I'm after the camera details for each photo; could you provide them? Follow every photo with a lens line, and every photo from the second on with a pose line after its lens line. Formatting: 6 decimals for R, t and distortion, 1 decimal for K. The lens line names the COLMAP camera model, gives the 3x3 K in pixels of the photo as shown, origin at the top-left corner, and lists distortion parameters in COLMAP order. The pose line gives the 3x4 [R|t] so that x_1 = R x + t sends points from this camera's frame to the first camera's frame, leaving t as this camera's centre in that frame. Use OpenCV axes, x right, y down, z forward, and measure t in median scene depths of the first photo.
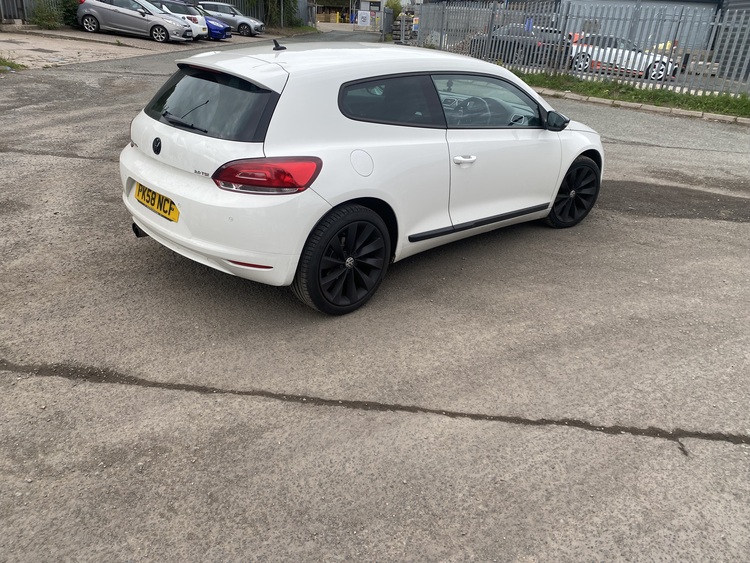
lens RADIAL K [[575.6, 0, 380.9], [0, 575.6, 285.9], [0, 0, 1]] dist [-0.004882, -0.003227]
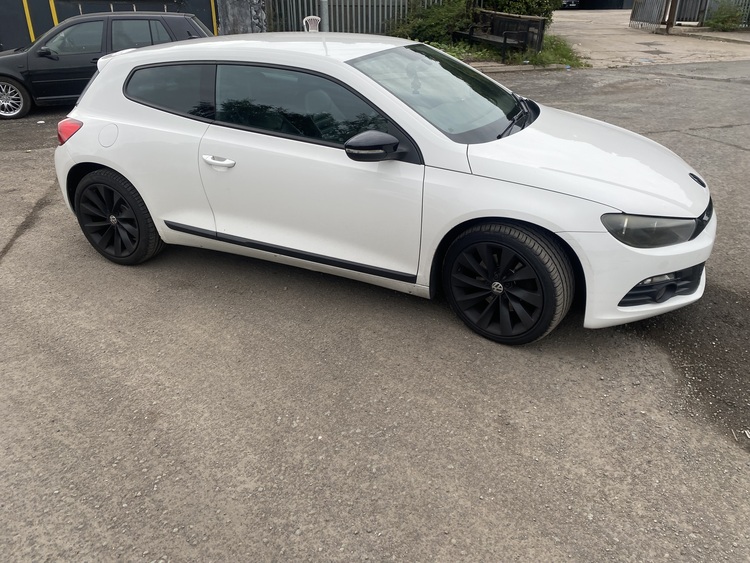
lens RADIAL K [[575.6, 0, 379.8], [0, 575.6, 276.4], [0, 0, 1]] dist [-0.004882, -0.003227]
pose [[0.377129, 0.346905, -0.858738, 1.186544], [-0.364931, 0.907850, 0.206479, -0.374177], [0.851234, 0.235511, 0.468973, 0.946353]]
